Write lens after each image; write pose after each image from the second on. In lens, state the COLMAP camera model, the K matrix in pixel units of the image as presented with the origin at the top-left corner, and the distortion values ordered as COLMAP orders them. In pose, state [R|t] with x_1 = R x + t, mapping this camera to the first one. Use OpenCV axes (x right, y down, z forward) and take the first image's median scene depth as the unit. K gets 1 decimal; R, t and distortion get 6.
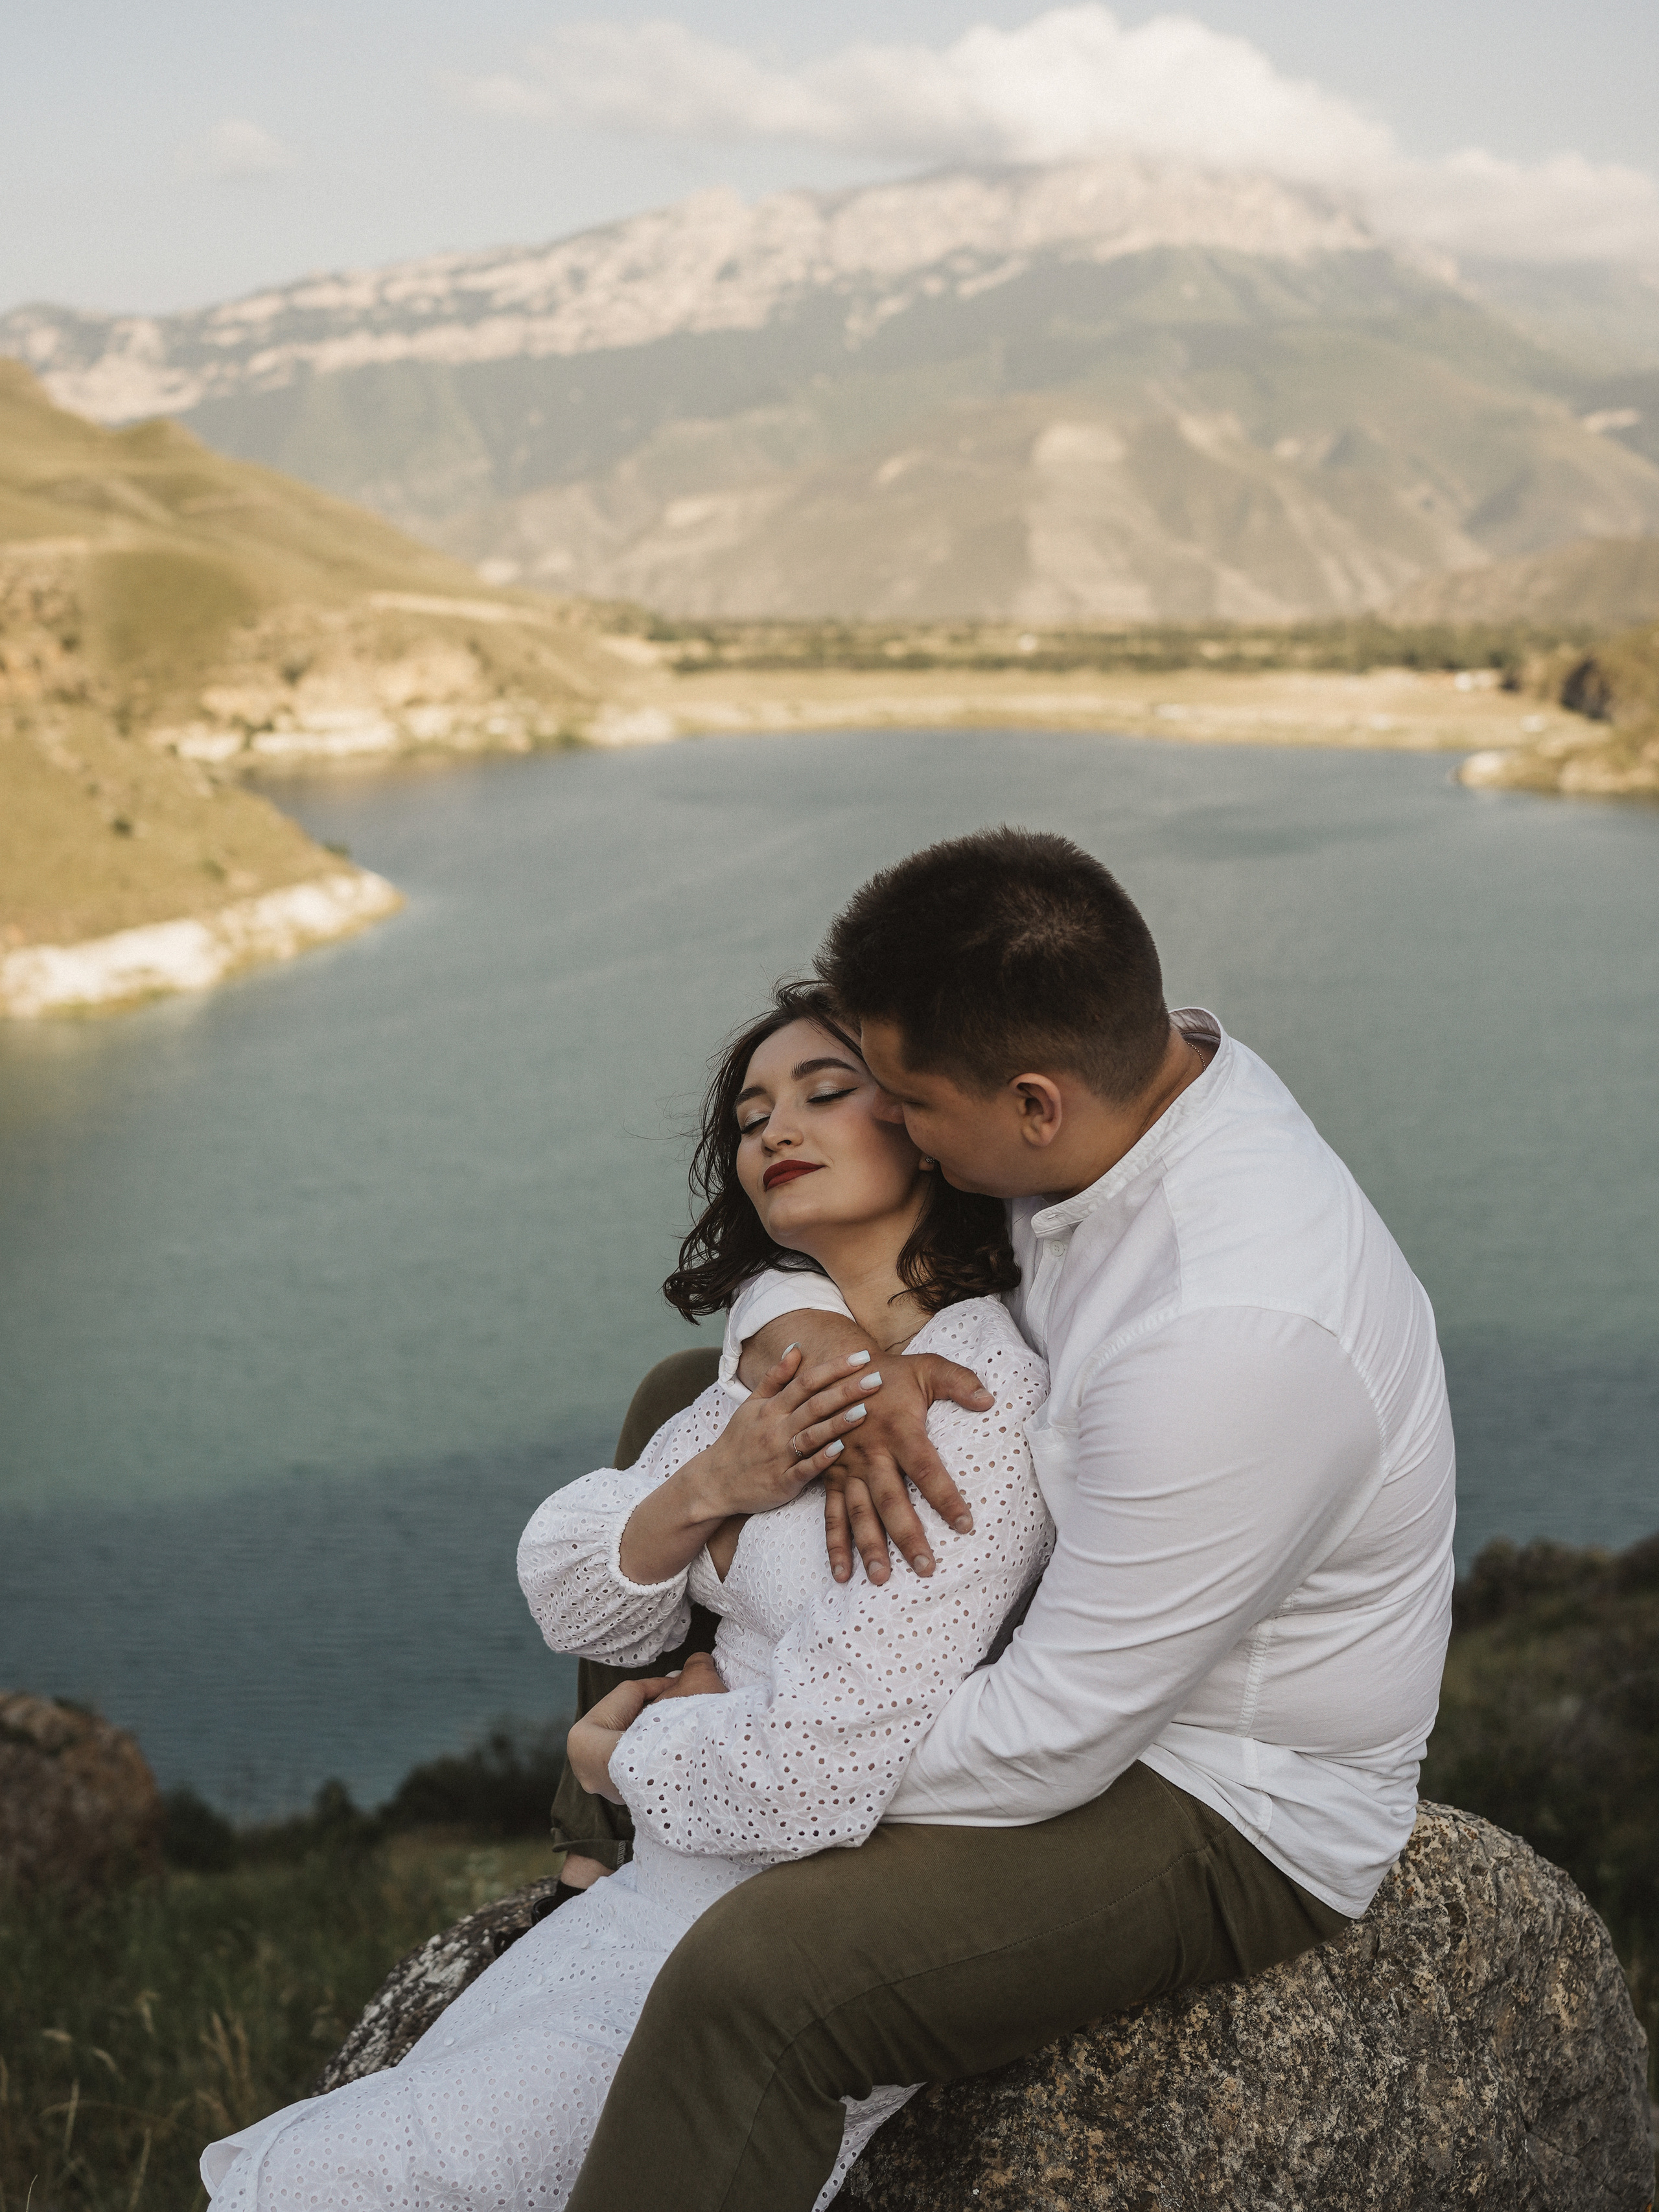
lens RADIAL K [[2682.2, 0, 918.0], [0, 2682.2, 1100.8], [0, 0, 1]] dist [-0.180357, 0.072864]
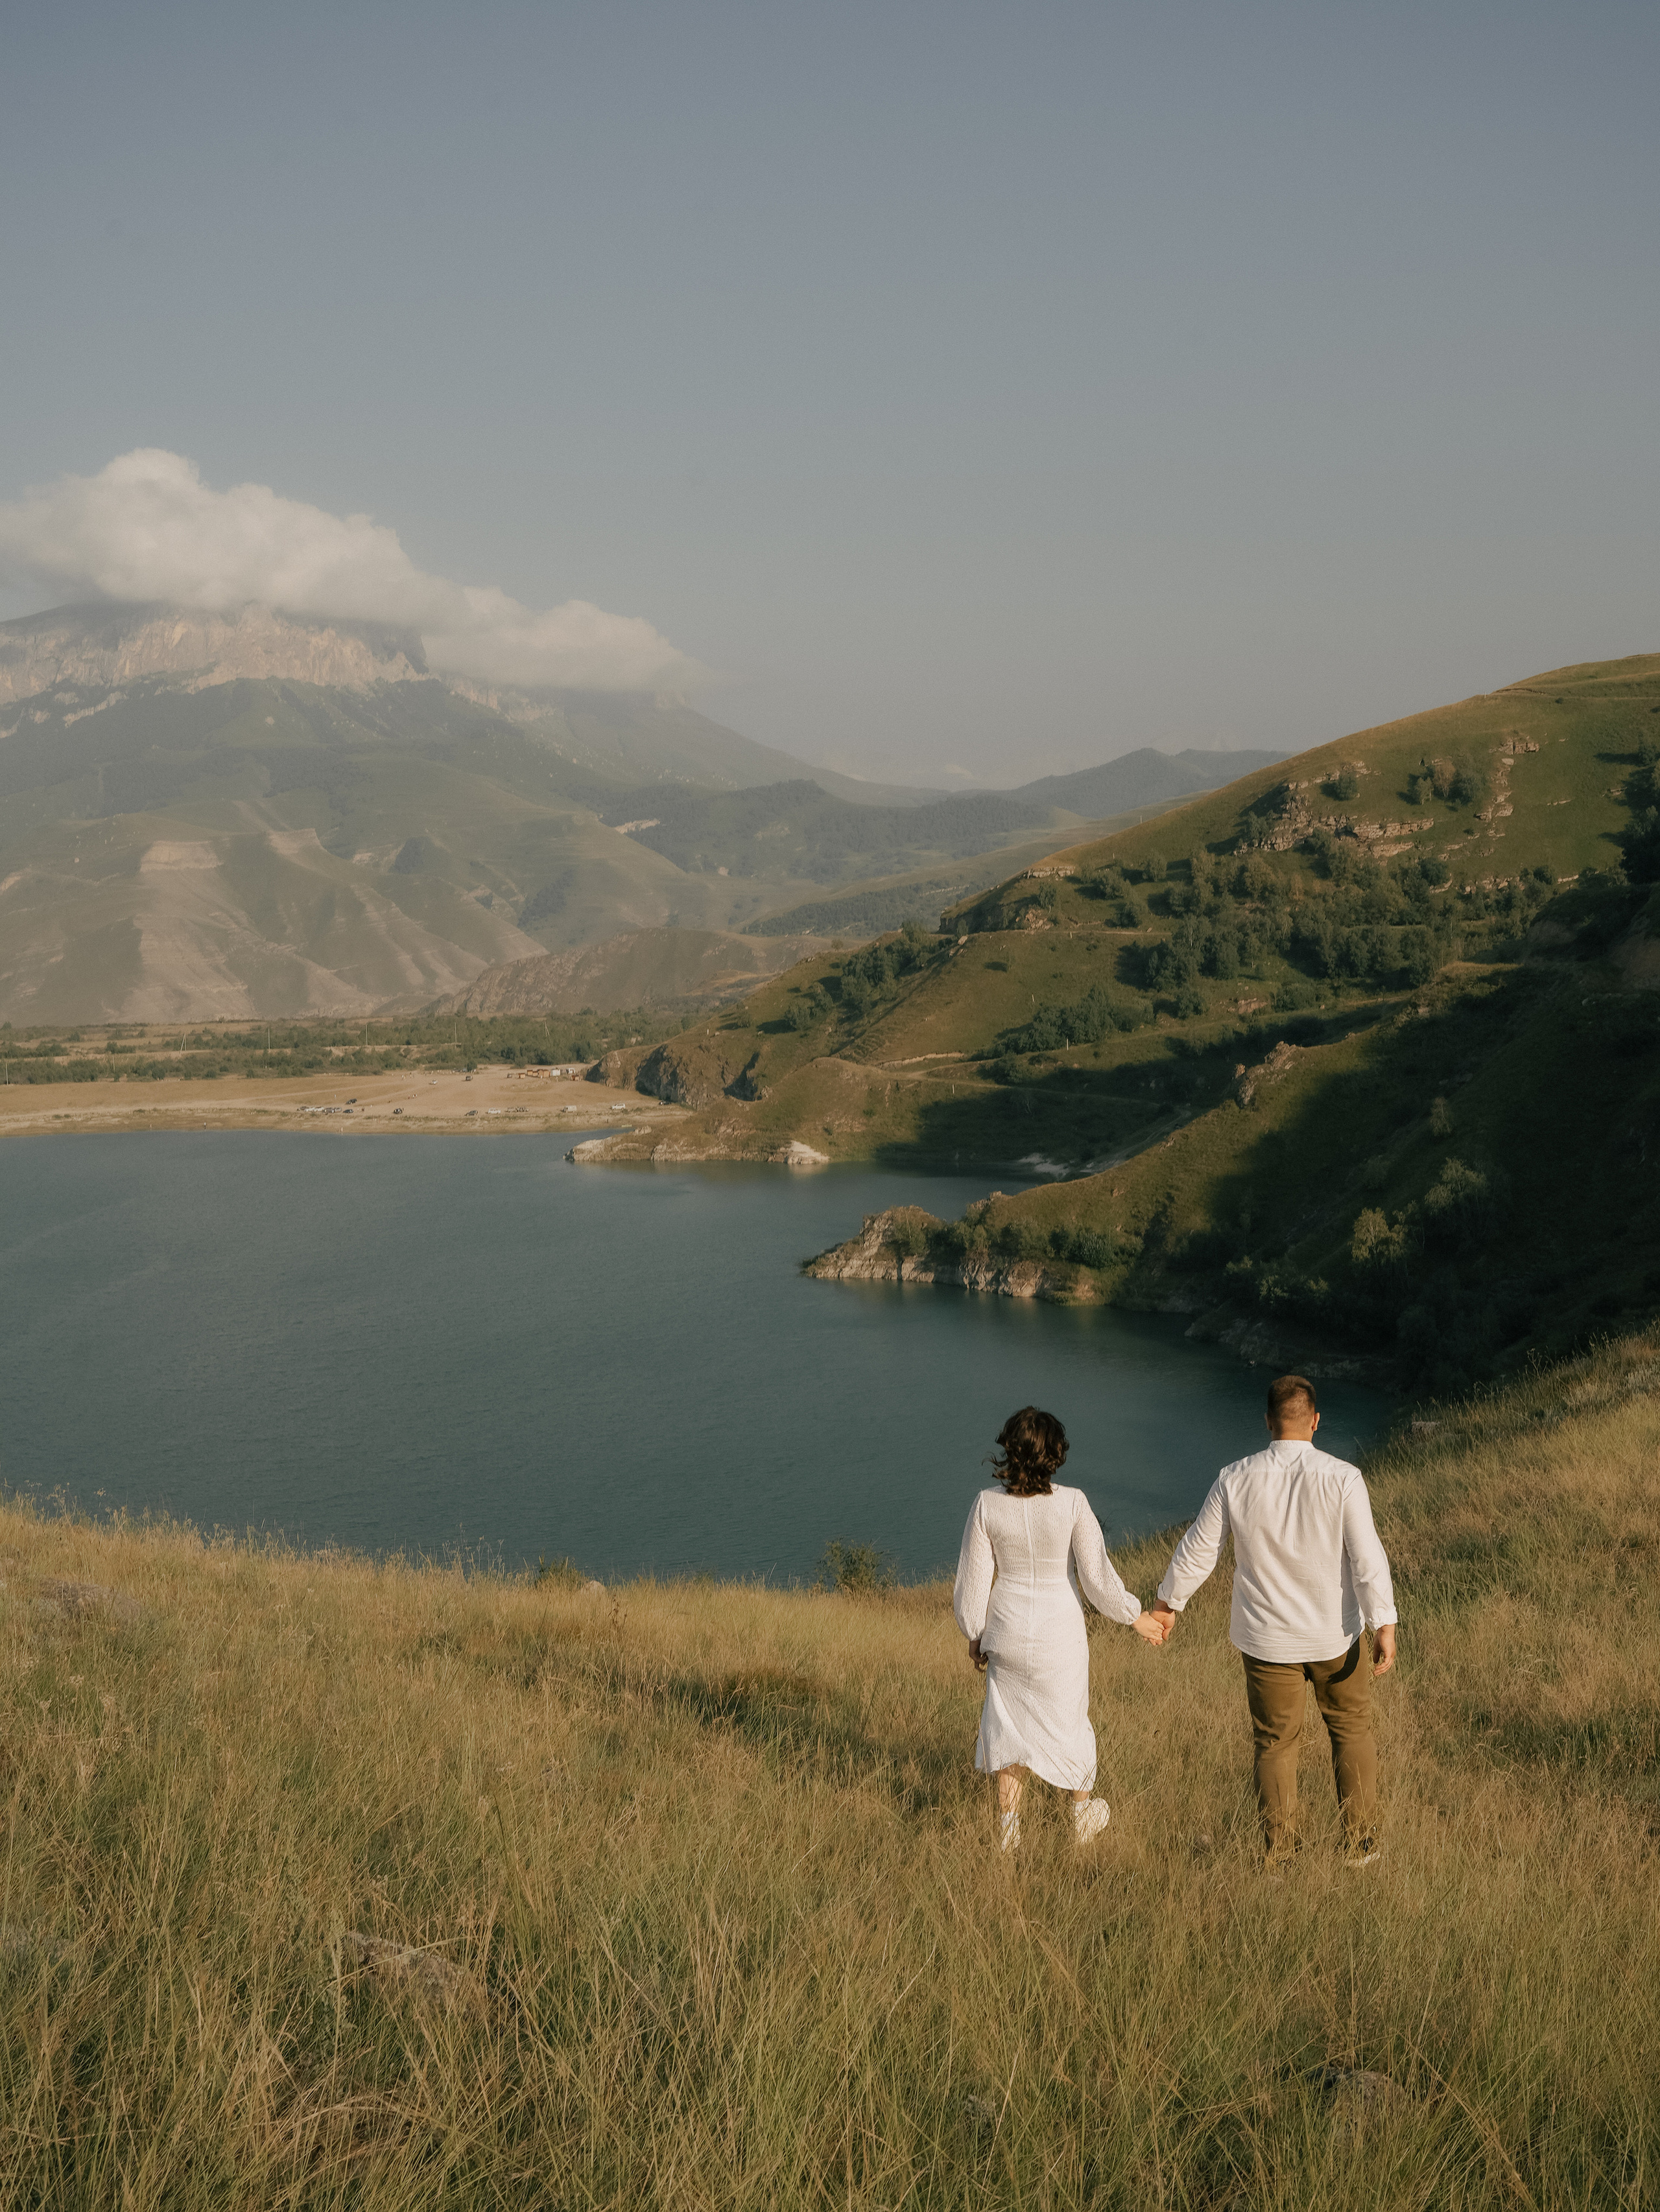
lens RADIAL K [[2442.7, 0, 830.0], [0, 2442.7, 1106.0], [0, 0, 1]] dist [-0.190818, 0.184756]
pose [[0.943281, -0.038816, 0.329719, -0.032844], [0.080901, 0.990079, -0.114890, -0.004052], [-0.321988, 0.135048, 0.937062, -0.060897]]
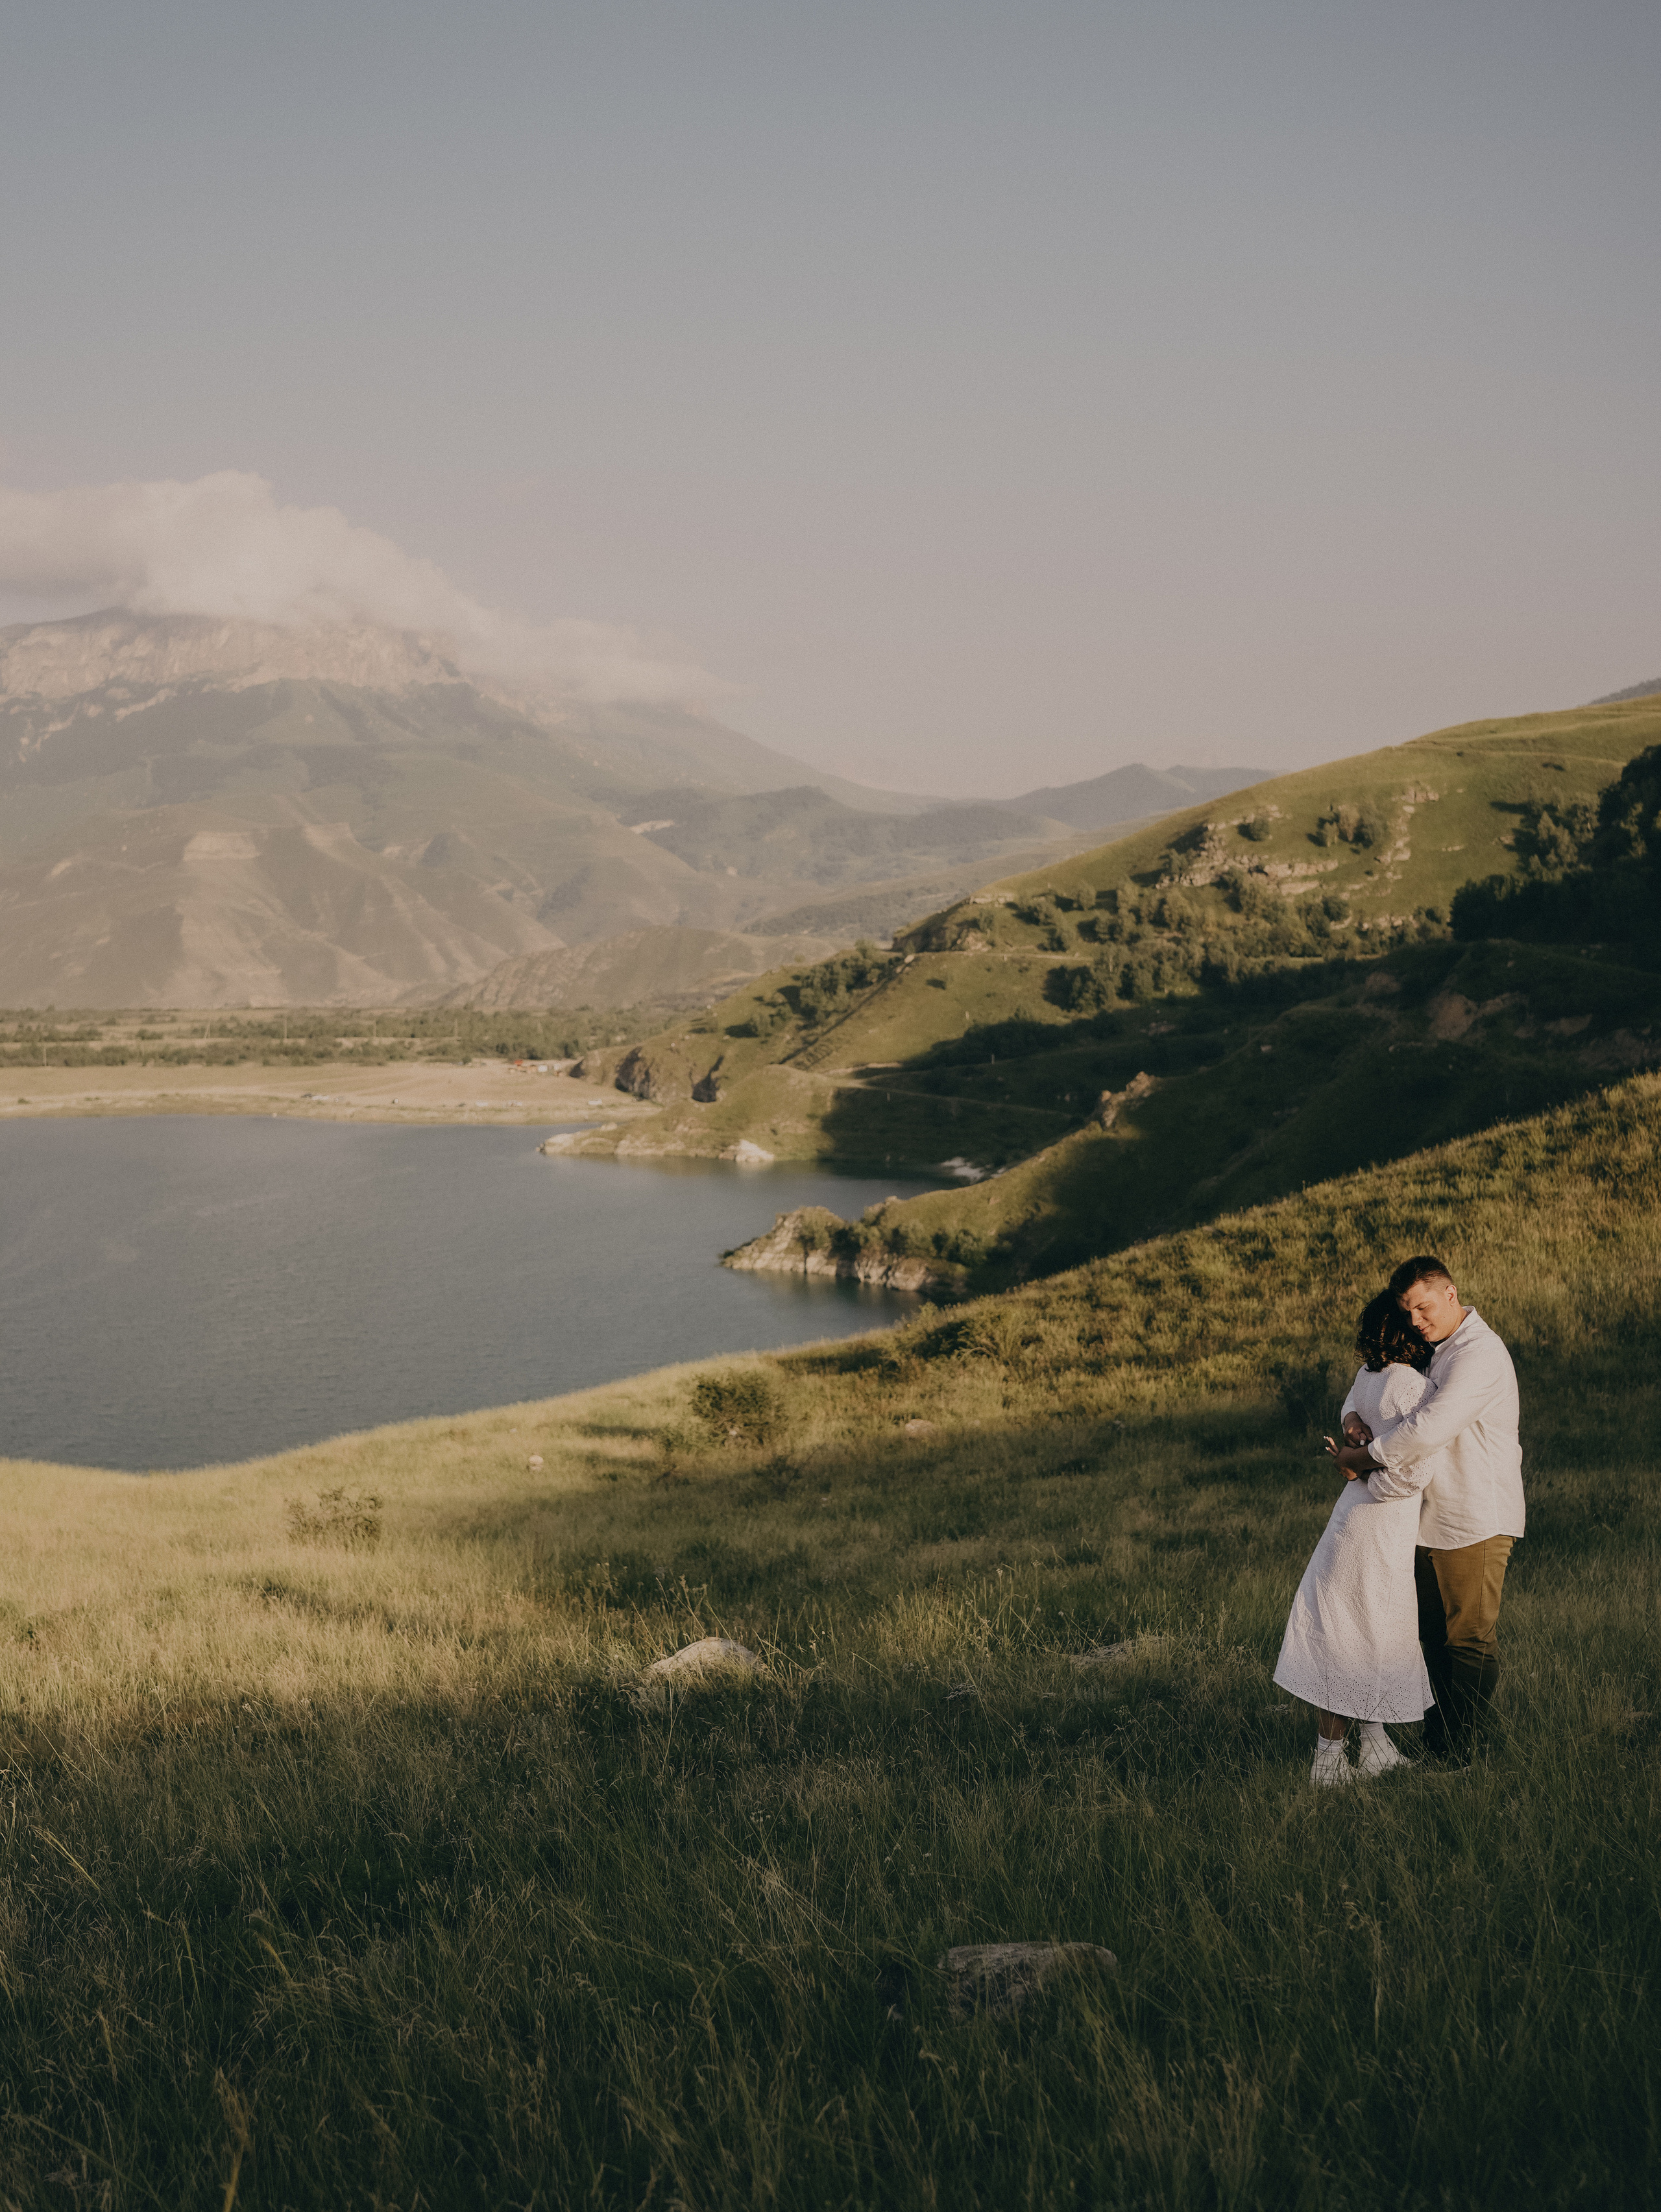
lens RADIAL K [[2364.1, 0, 836.1], [0, 2364.1, 1144.4], [0, 0, 1]] dist [-0.198008, 0.172960]
pose [[0.947296, -0.023479, 0.319497, -0.024533], [0.055231, 0.994347, -0.090685, -0.004226], [-0.315562, 0.103552, 0.943238, -0.116741]]
